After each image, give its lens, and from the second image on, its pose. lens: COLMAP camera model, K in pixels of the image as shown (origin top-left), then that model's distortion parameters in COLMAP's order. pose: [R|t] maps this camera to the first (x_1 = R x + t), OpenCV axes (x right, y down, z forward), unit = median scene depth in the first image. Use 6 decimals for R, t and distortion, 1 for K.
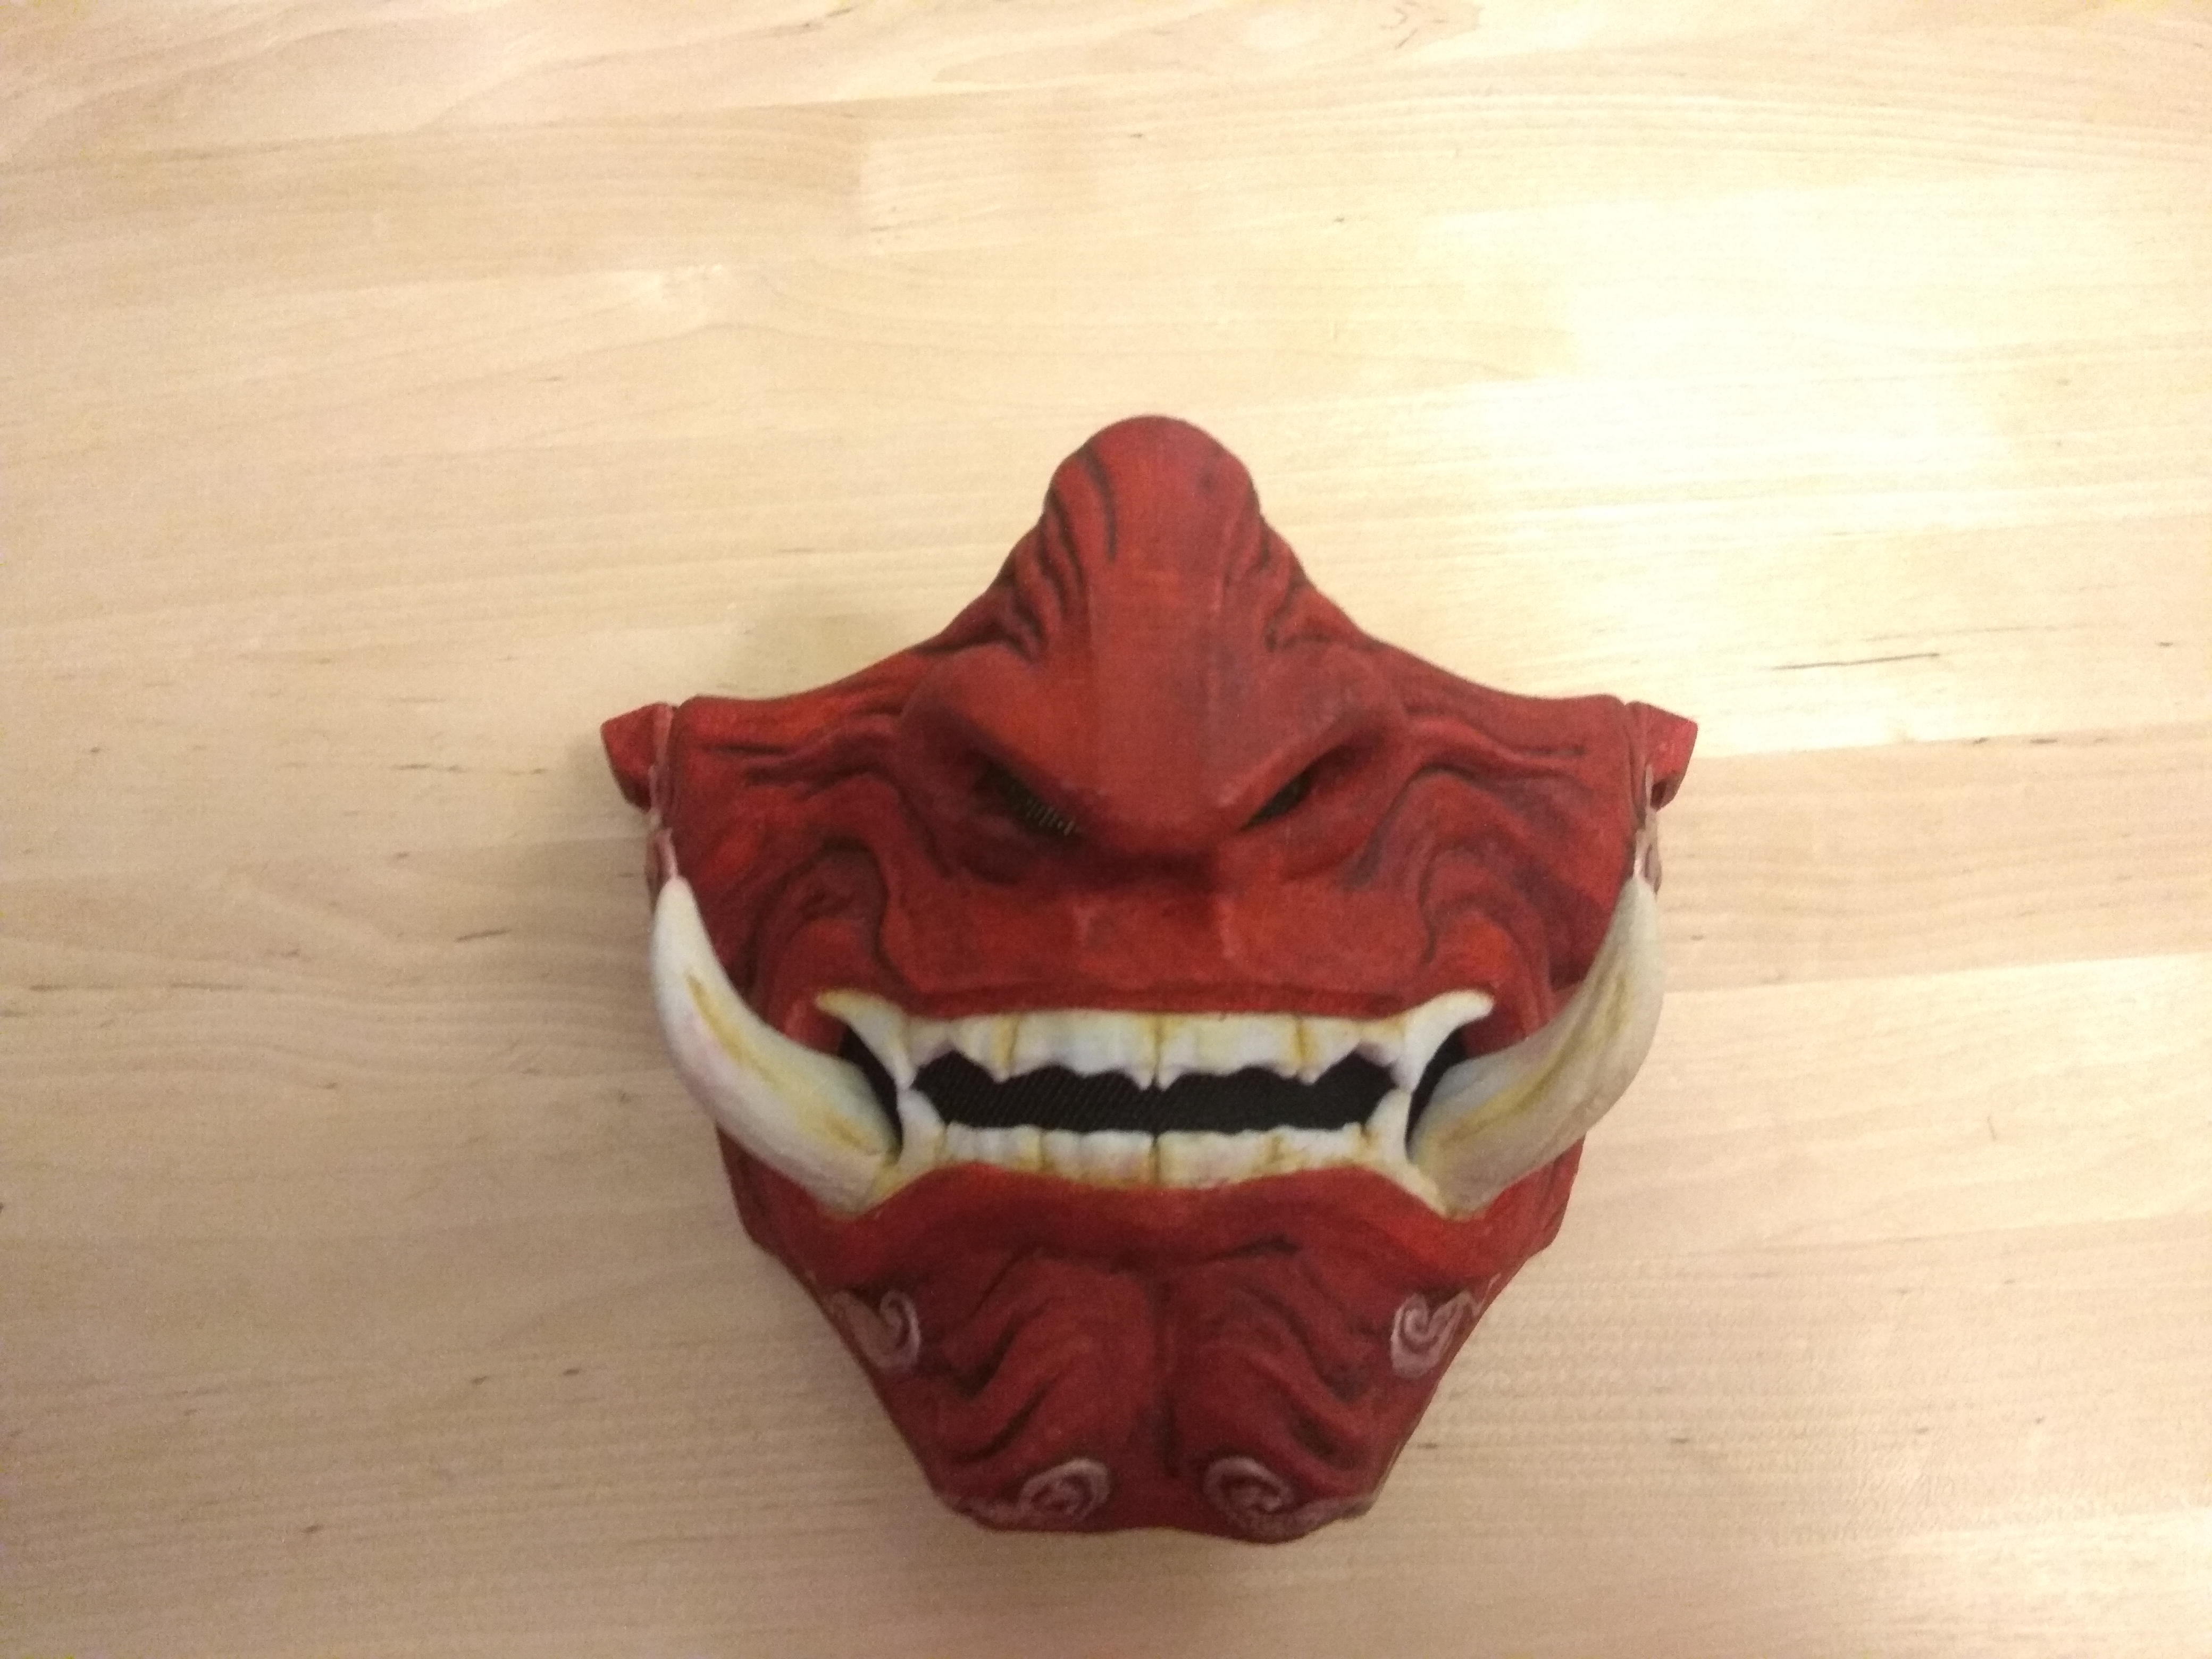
lens RADIAL K [[1712.7, 0, 1083.2], [0, 1712.7, 823.1], [0, 0, 1]] dist [0.006842, -0.006163]
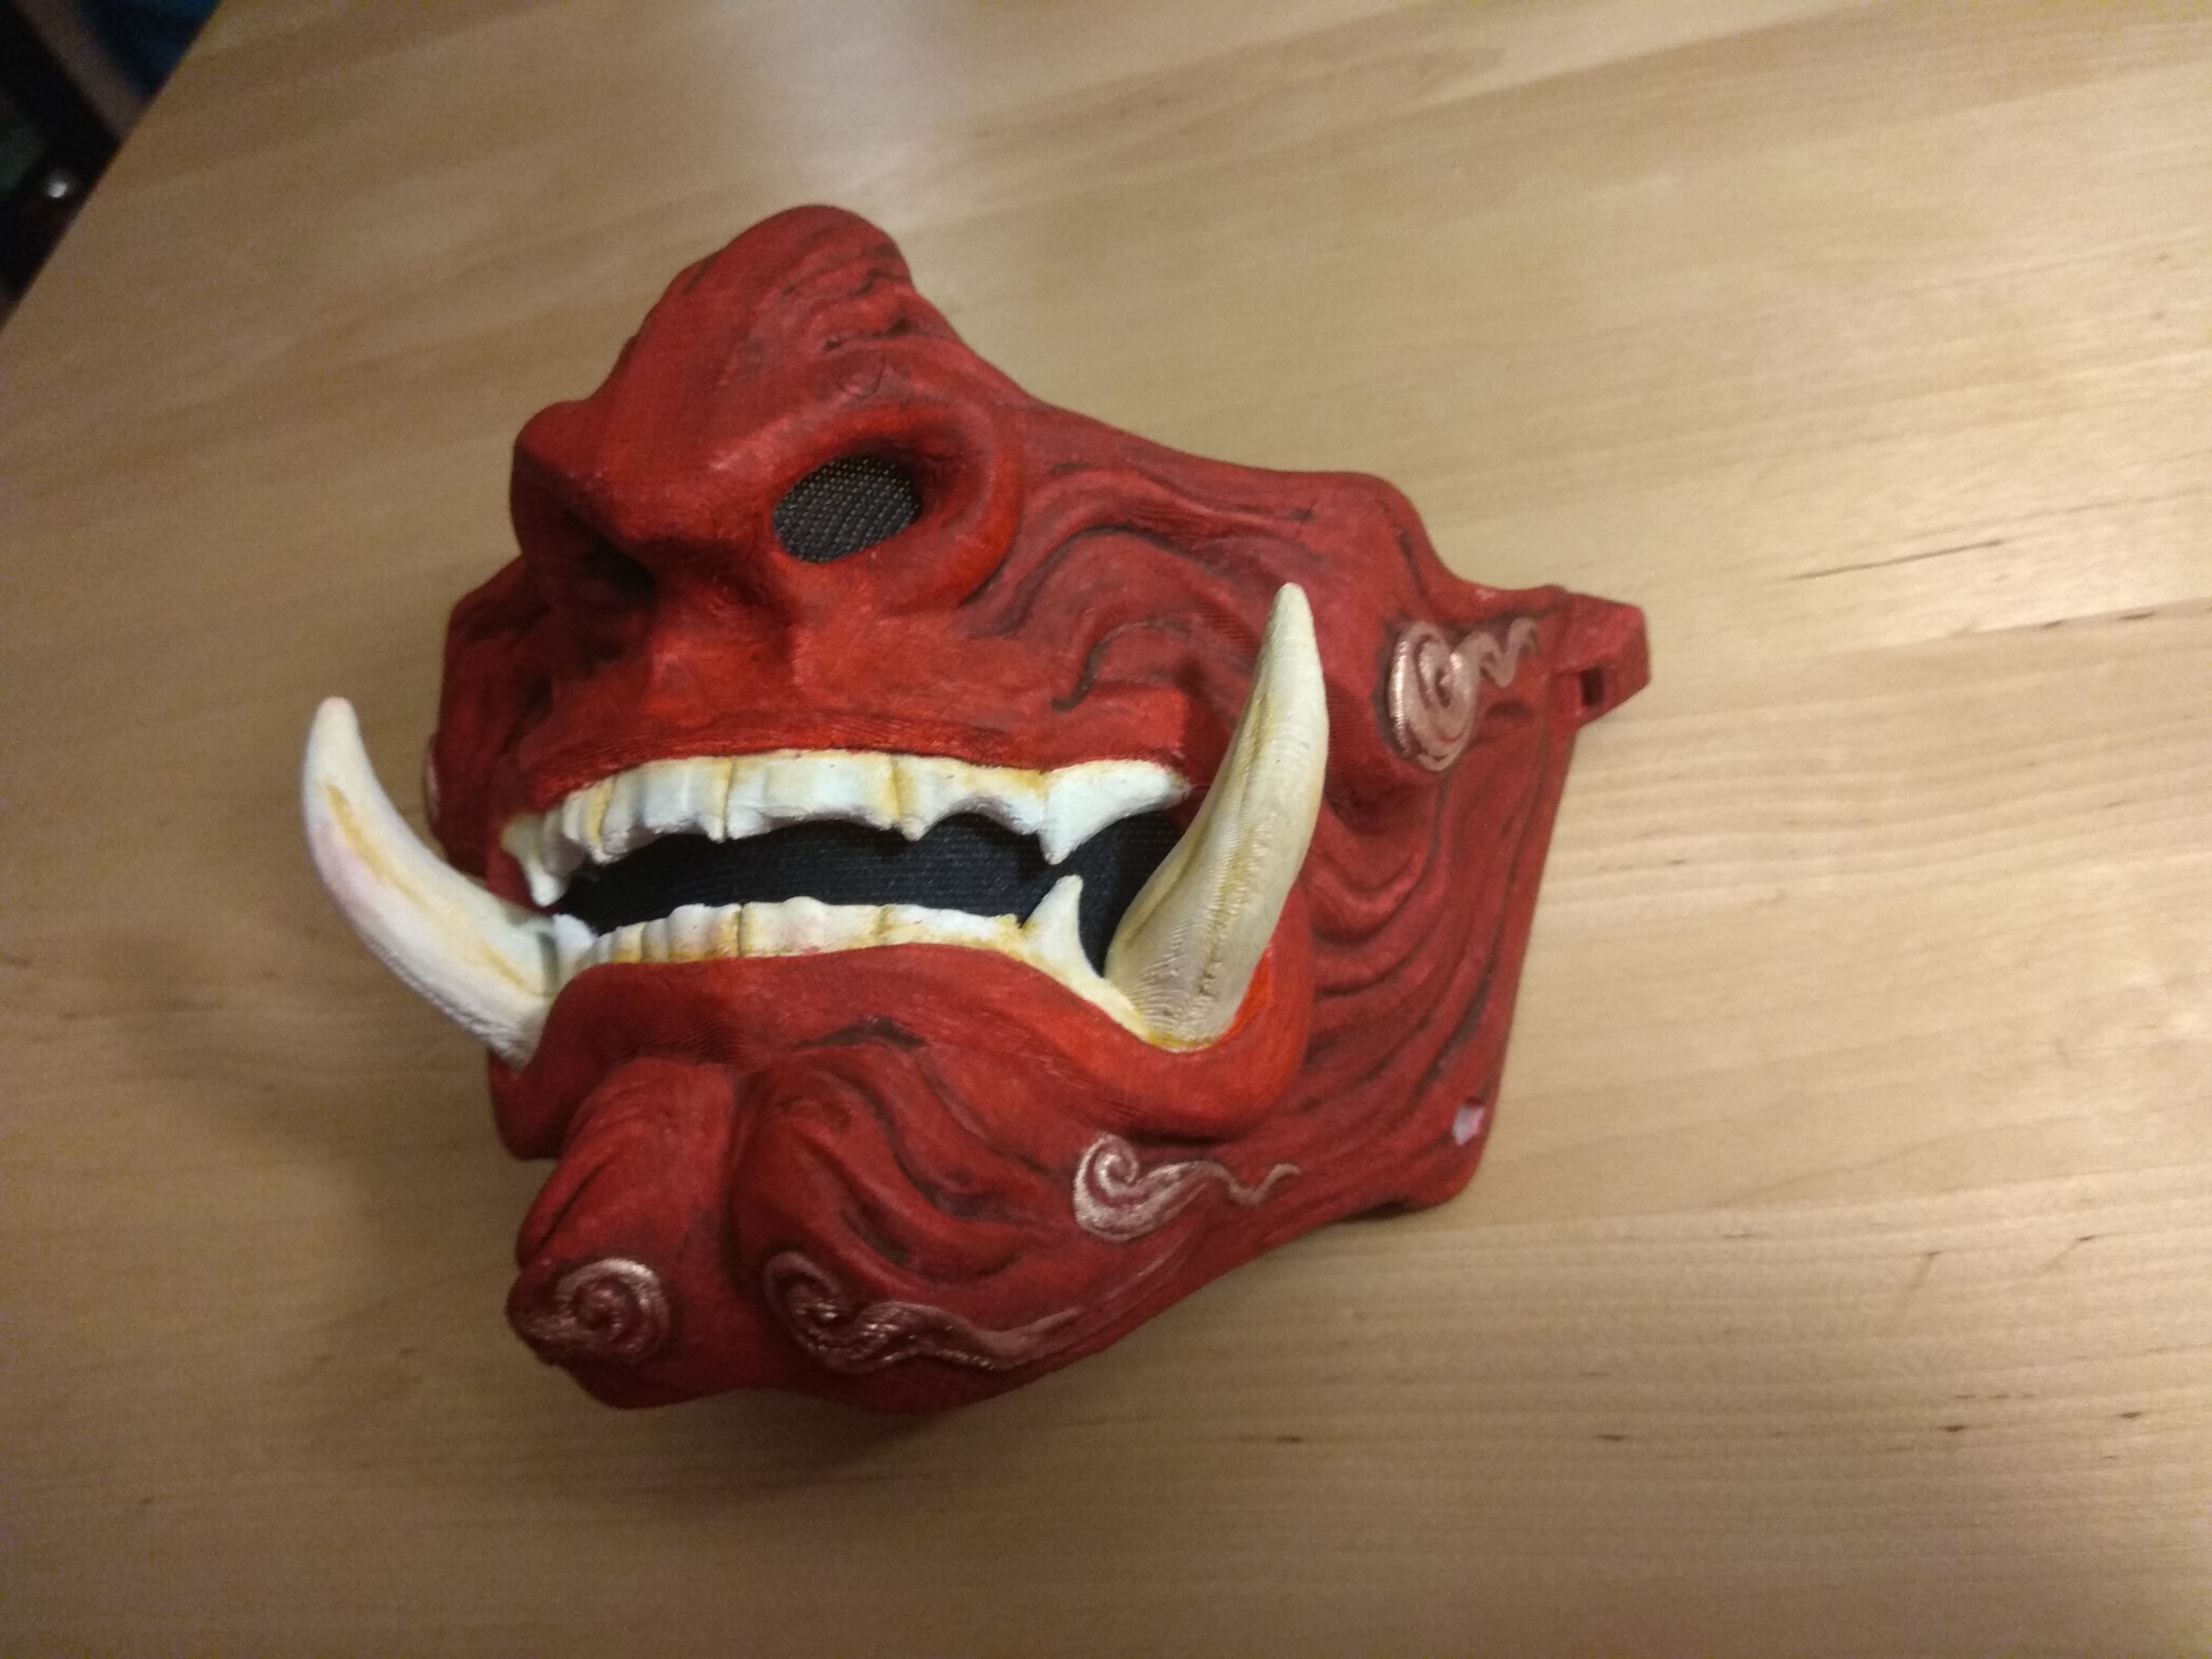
lens RADIAL K [[1741.9, 0, 1106.0], [0, 1741.9, 829.5], [0, 0, 1]] dist [0.001542, -0.010357]
pose [[0.962940, -0.074995, -0.259080, 0.350926], [0.013872, 0.973066, -0.230108, 0.271574], [0.269359, 0.217986, 0.938045, 0.148522]]
